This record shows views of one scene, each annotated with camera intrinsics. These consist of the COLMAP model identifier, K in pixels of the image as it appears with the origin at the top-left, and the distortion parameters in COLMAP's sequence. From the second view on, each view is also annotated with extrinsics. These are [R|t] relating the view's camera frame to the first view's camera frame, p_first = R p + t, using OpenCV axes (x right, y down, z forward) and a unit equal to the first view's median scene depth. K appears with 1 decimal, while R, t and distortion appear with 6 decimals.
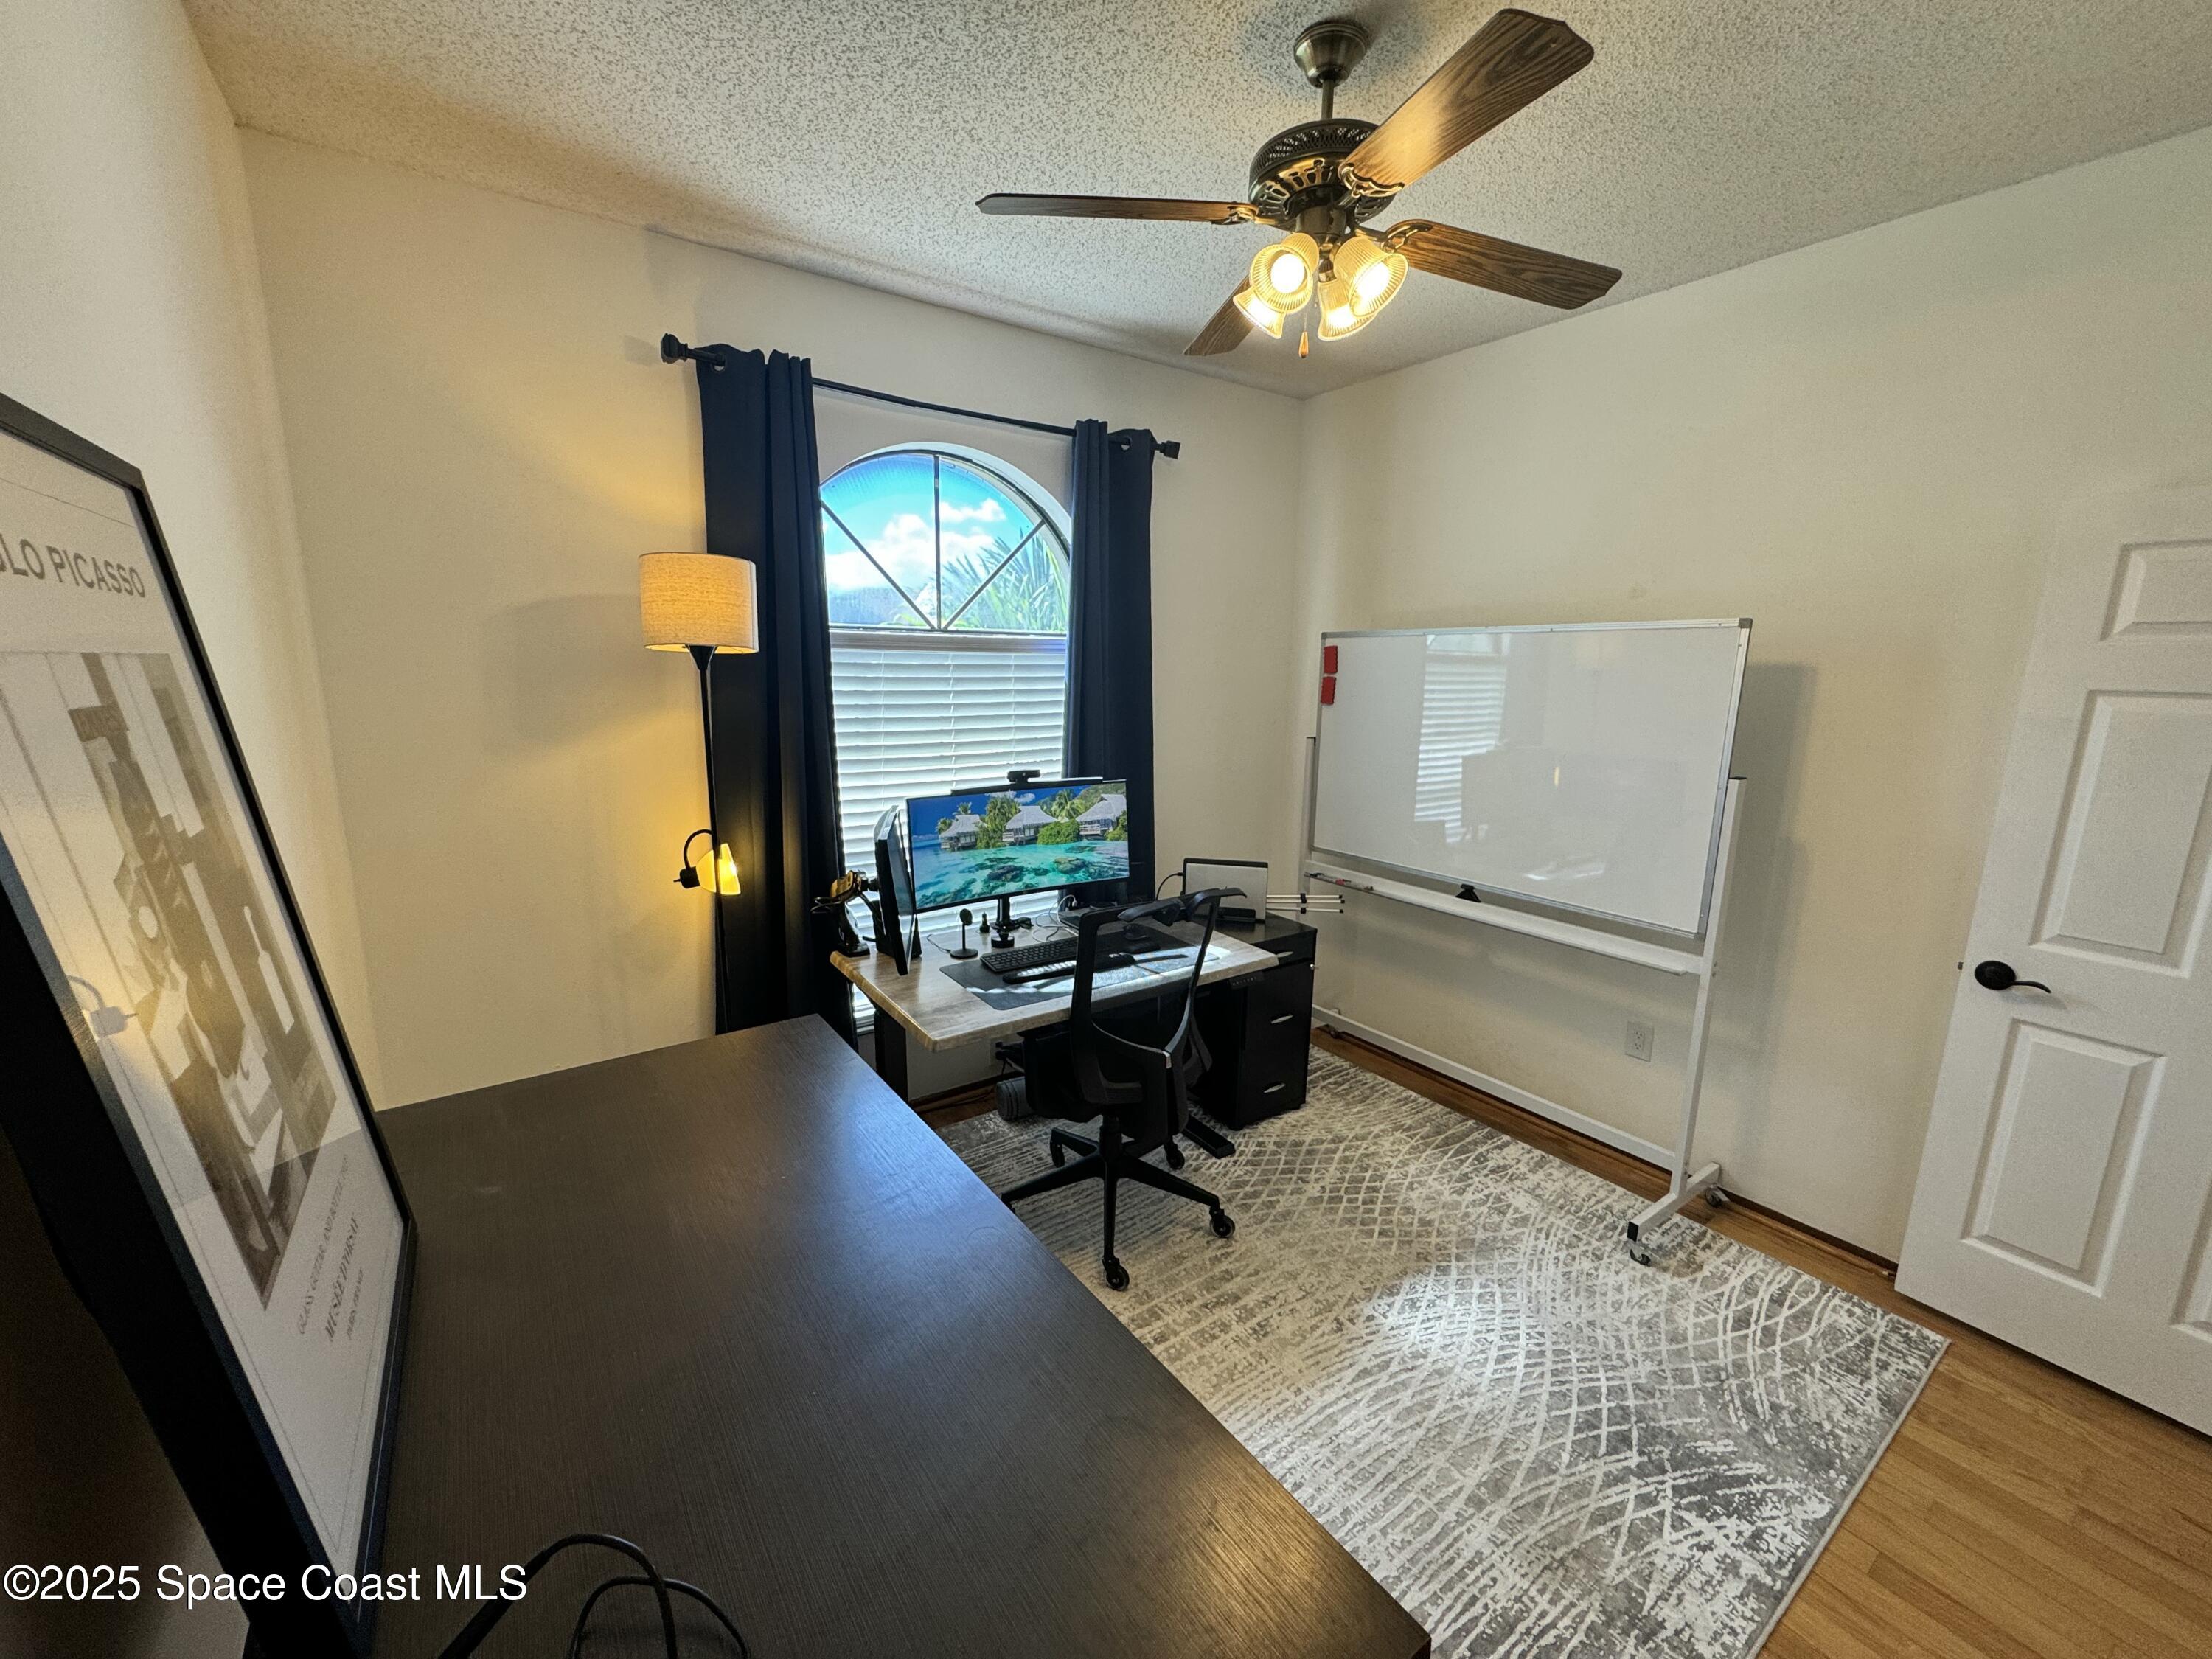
lens RADIAL K [[876.9, 0, 1104.4], [0, 876.9, 832.1], [0, 0, 1]] dist [-0.005627, 0.000672]
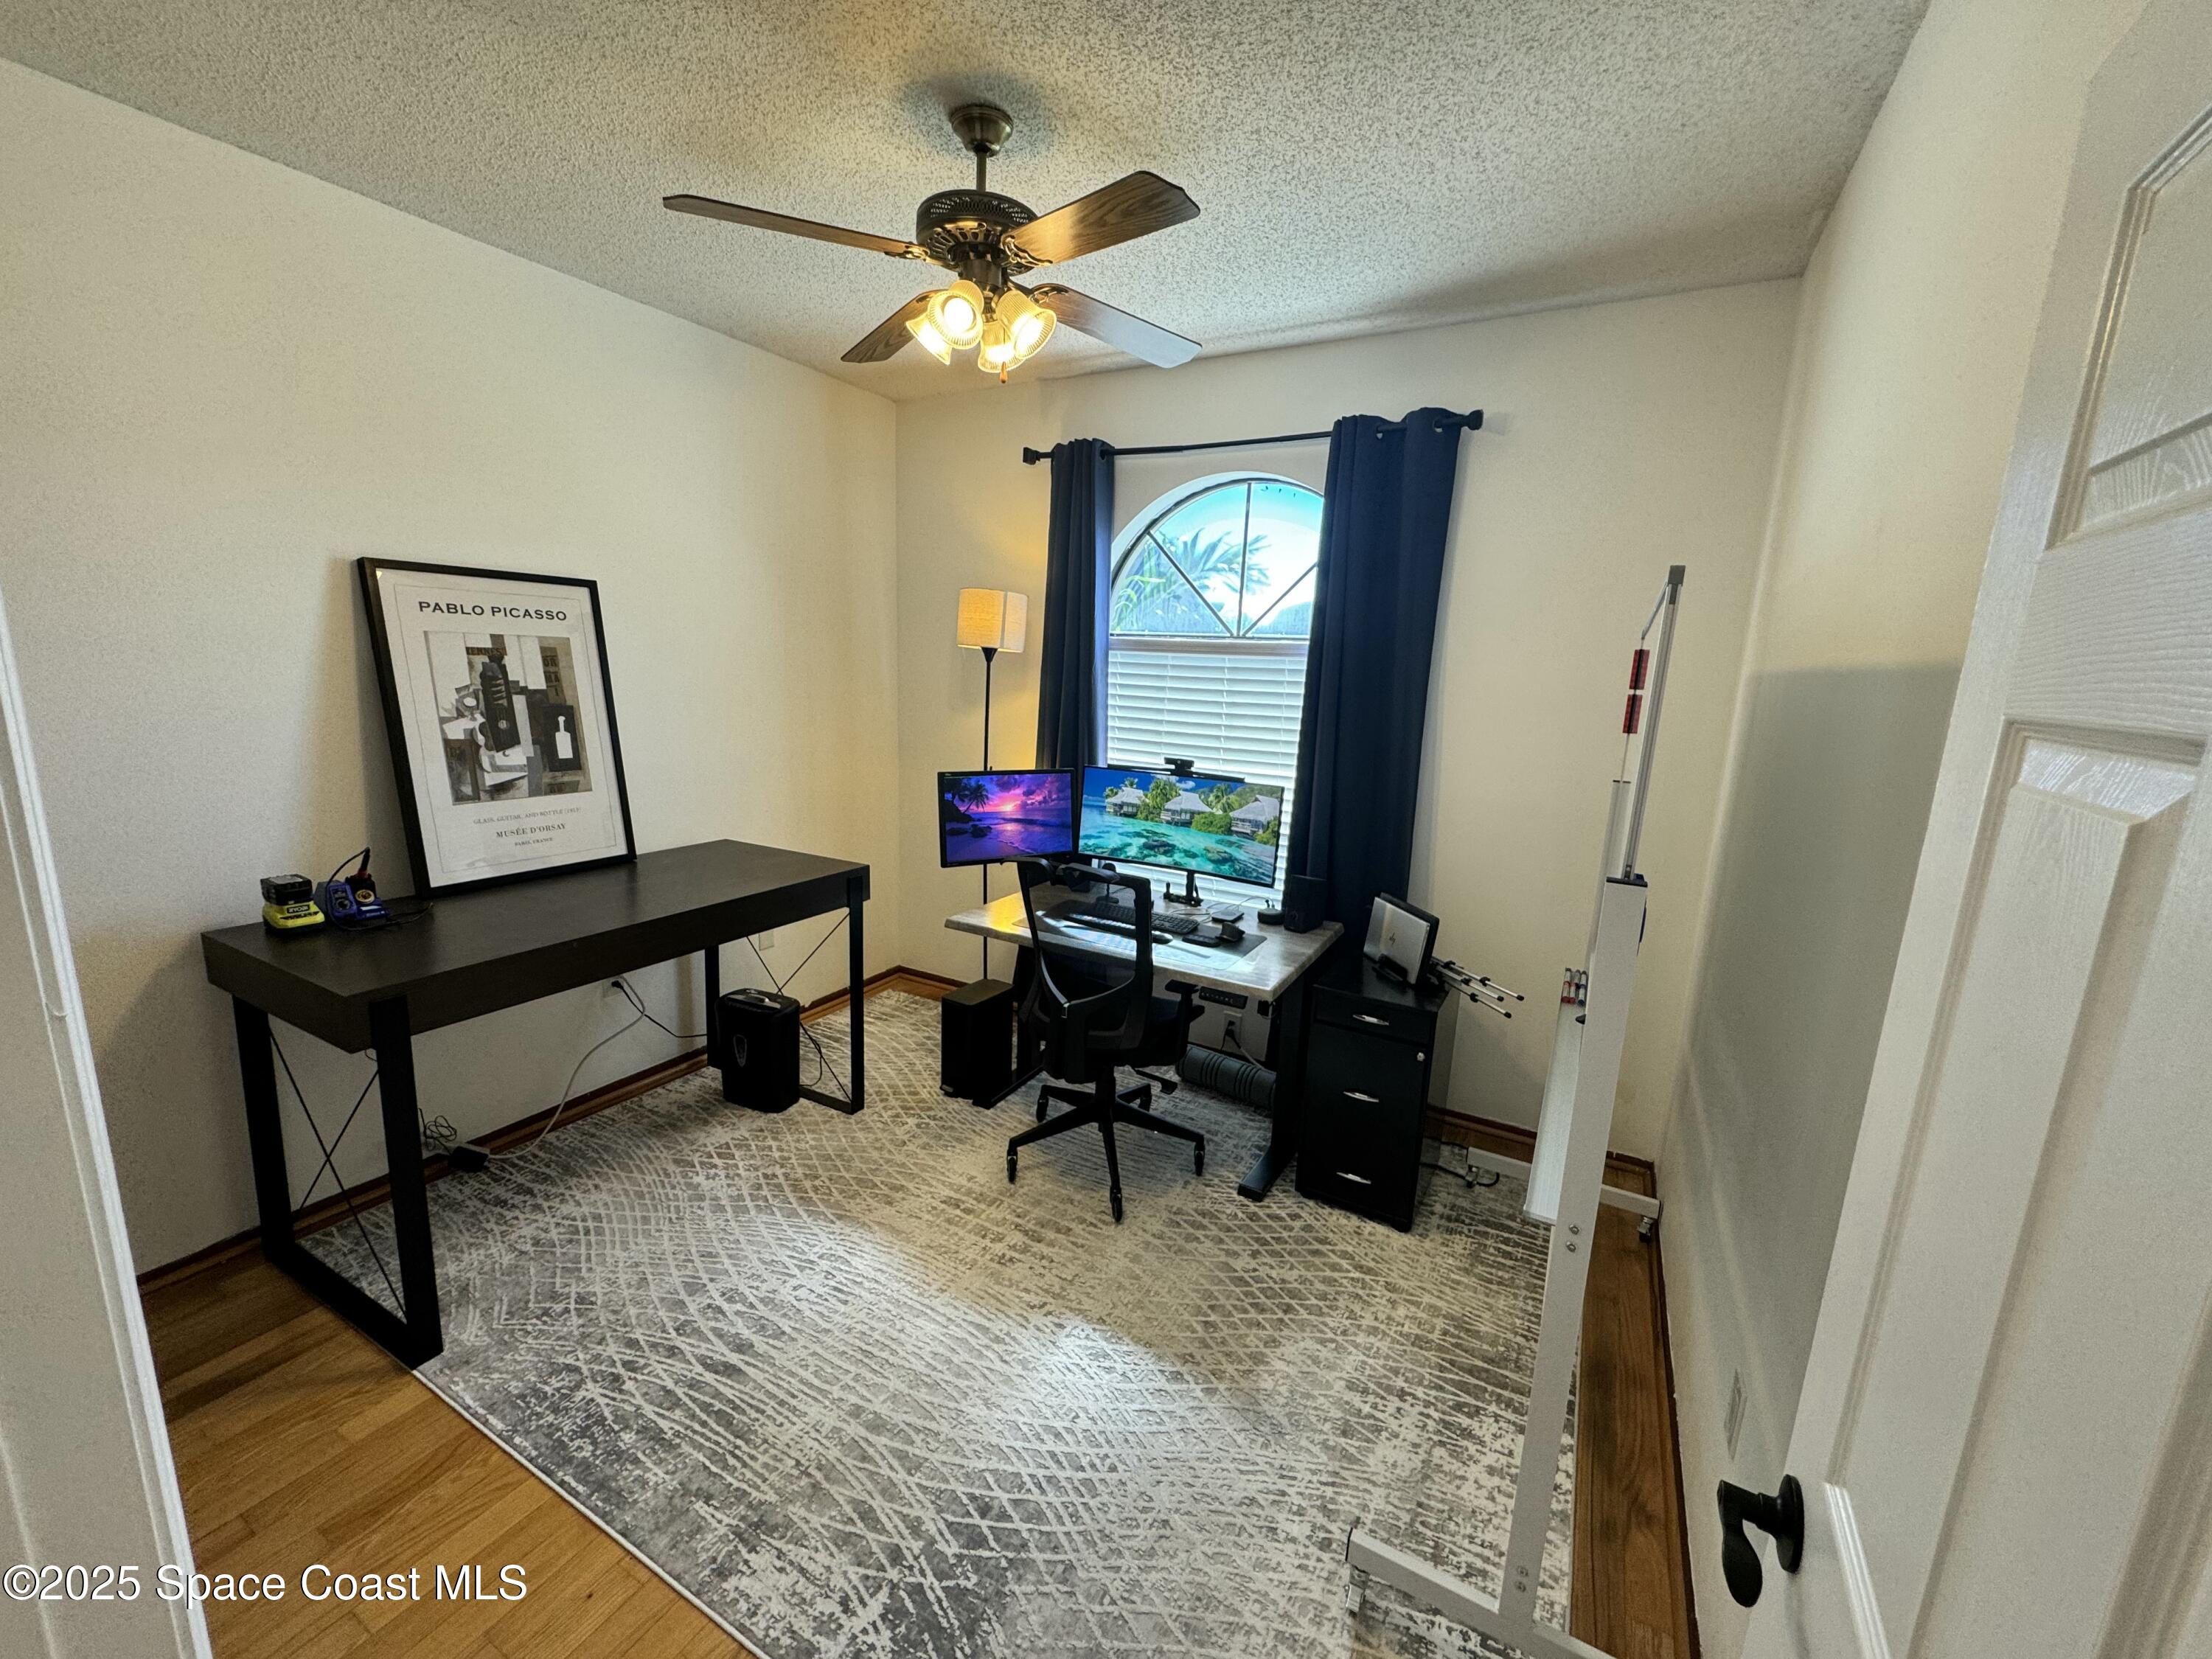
lens RADIAL K [[876.9, 0, 1107.9], [0, 876.9, 832.8], [0, 0, 1]] dist [-0.005627, 0.000672]
pose [[0.437102, 0.173971, -0.882426, 0.897868], [-0.203182, 0.974852, 0.091548, -0.063787], [0.876161, 0.139277, 0.461458, 0.431138]]
